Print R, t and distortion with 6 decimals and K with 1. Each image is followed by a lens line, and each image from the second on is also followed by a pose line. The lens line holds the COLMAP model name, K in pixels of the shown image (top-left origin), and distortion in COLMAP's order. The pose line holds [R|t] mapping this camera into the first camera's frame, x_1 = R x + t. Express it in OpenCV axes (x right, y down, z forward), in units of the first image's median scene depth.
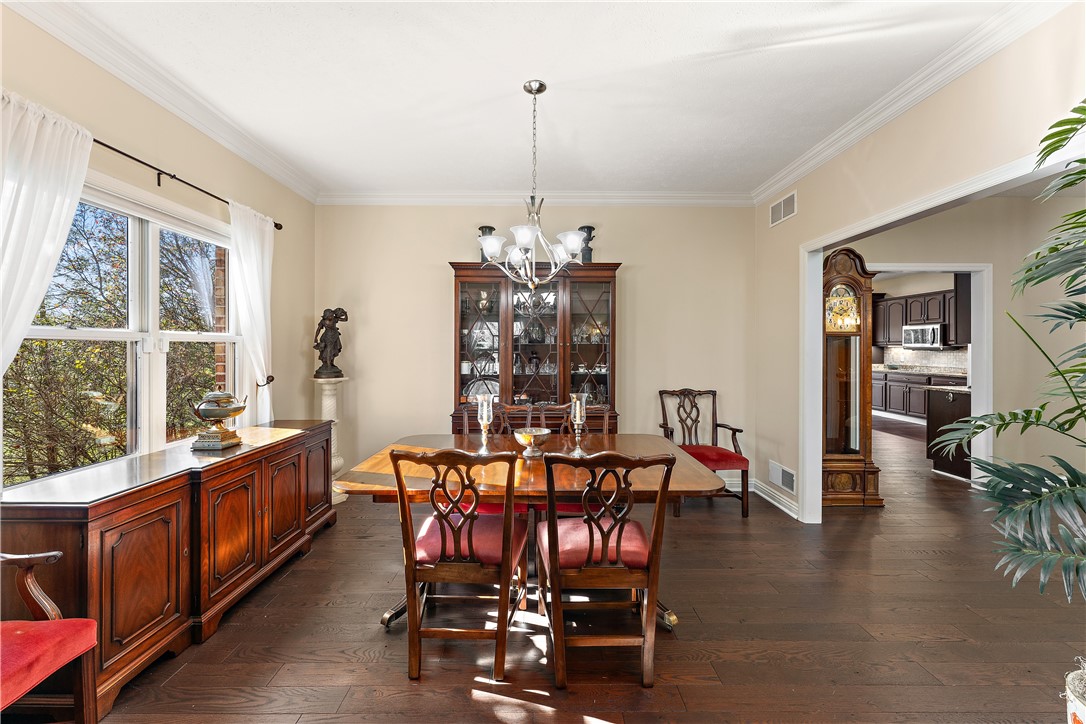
lens RADIAL K [[442.4, 0, 539.1], [0, 442.4, 348.3], [0, 0, 1]] dist [-0.001536, 0.000215]
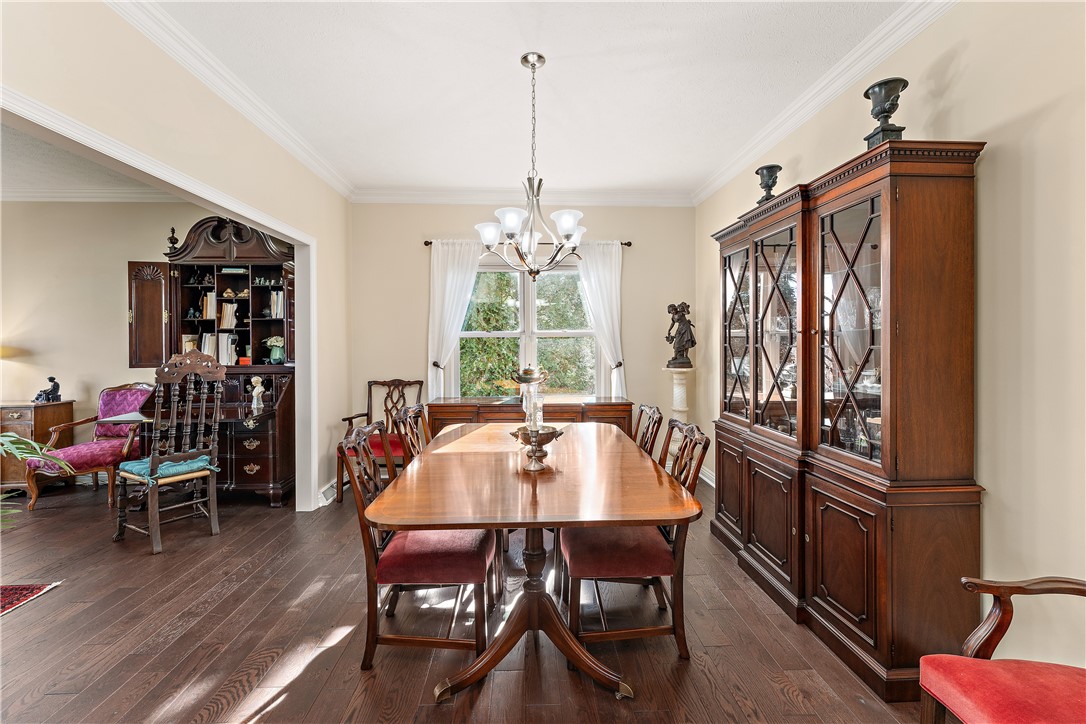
lens RADIAL K [[442.4, 0, 539.1], [0, 442.4, 348.3], [0, 0, 1]] dist [-0.001536, 0.000215]
pose [[0.063756, 0.007665, -0.997936, 0.923518], [0.002517, 0.999966, 0.007841, 0.015452], [0.997962, -0.003012, 0.063734, 0.936817]]
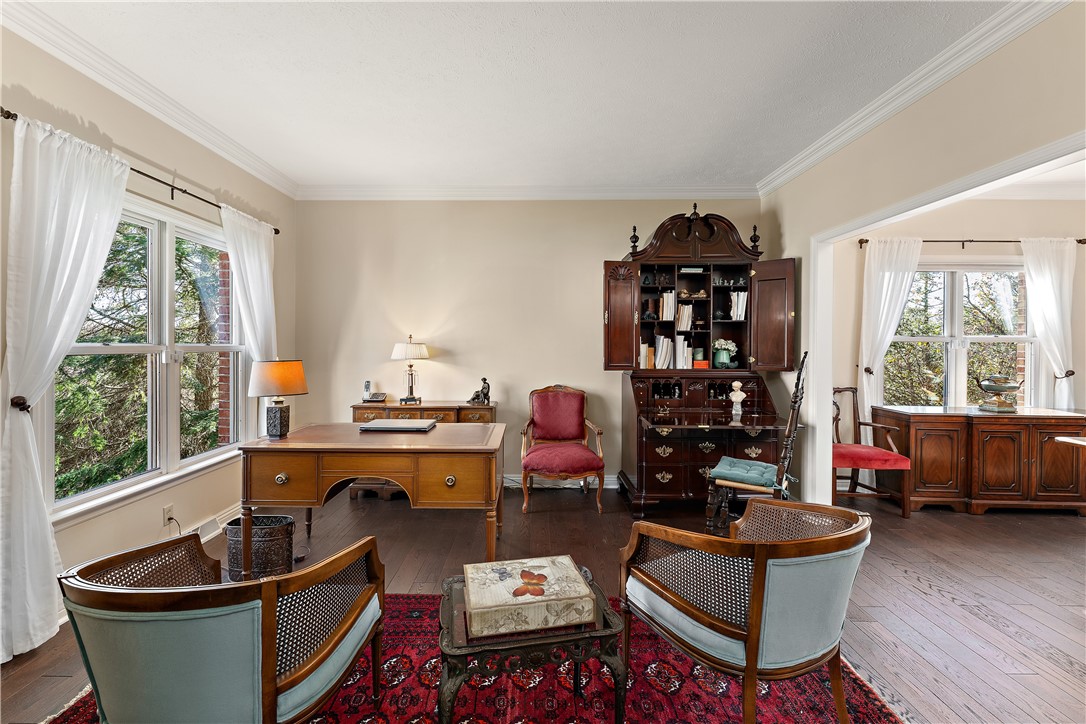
lens RADIAL K [[442.4, 0, 539.1], [0, 442.4, 348.3], [0, 0, 1]] dist [-0.001536, 0.000215]
pose [[-0.003417, 0.008756, -0.999956, 0.796698], [-0.008679, 0.999924, 0.008785, 0.006128], [0.999957, 0.008709, -0.003341, -0.576222]]
